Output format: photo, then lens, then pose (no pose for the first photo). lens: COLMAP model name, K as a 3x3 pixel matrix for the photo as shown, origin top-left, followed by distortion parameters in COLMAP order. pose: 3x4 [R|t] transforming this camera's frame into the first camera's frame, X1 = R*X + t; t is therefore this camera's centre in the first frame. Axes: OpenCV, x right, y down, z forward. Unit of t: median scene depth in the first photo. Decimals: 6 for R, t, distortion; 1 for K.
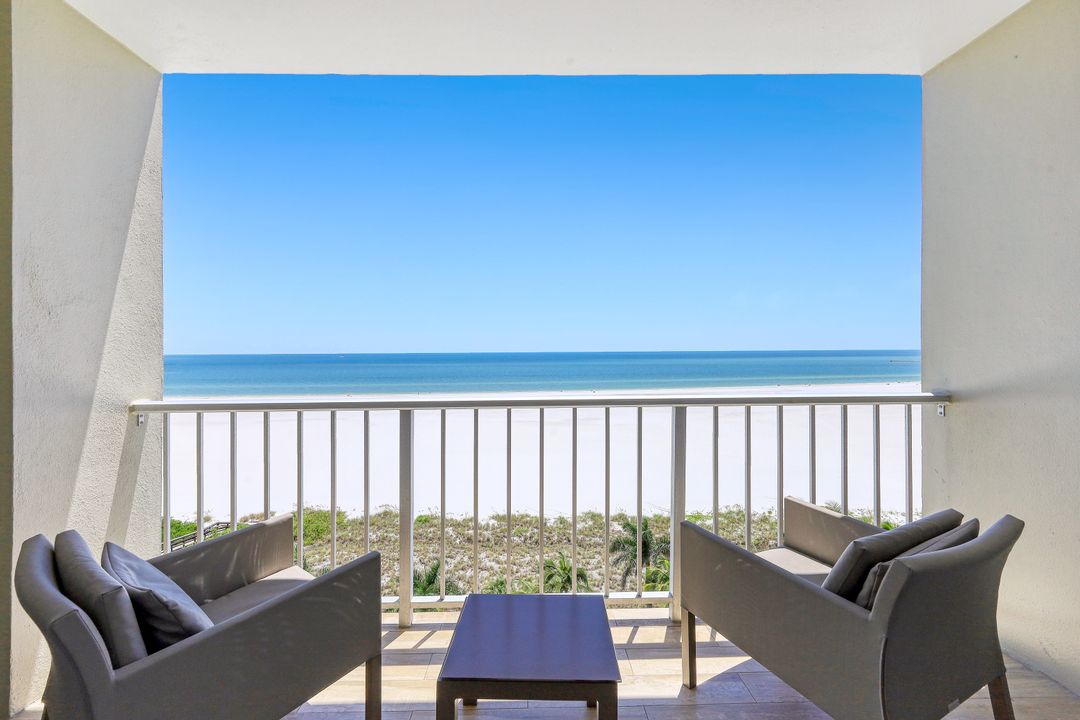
lens RADIAL K [[445.0, 0, 510.9], [0, 445.0, 394.0], [0, 0, 1]] dist [-0.007823, 0.003096]
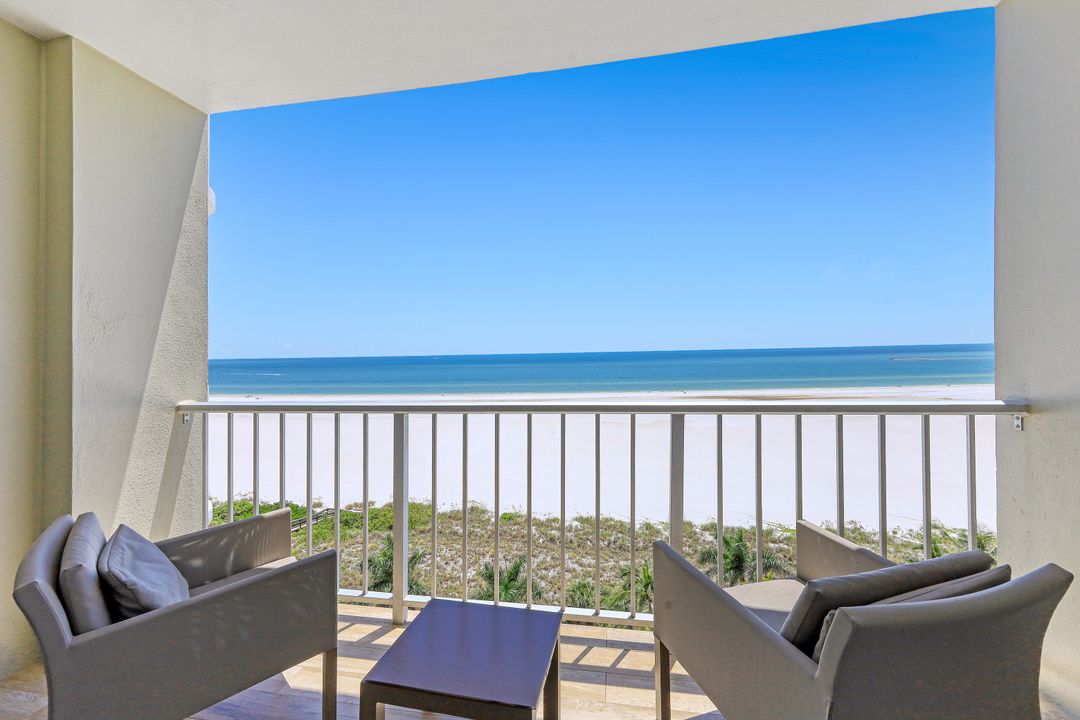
lens RADIAL K [[445.0, 0, 518.4], [0, 445.0, 394.4], [0, 0, 1]] dist [-0.007823, 0.003096]
pose [[0.980516, 0.005964, -0.196347, 0.247730], [-0.005702, 0.999982, 0.001903, -0.011357], [0.196354, -0.000746, 0.980533, 0.044766]]
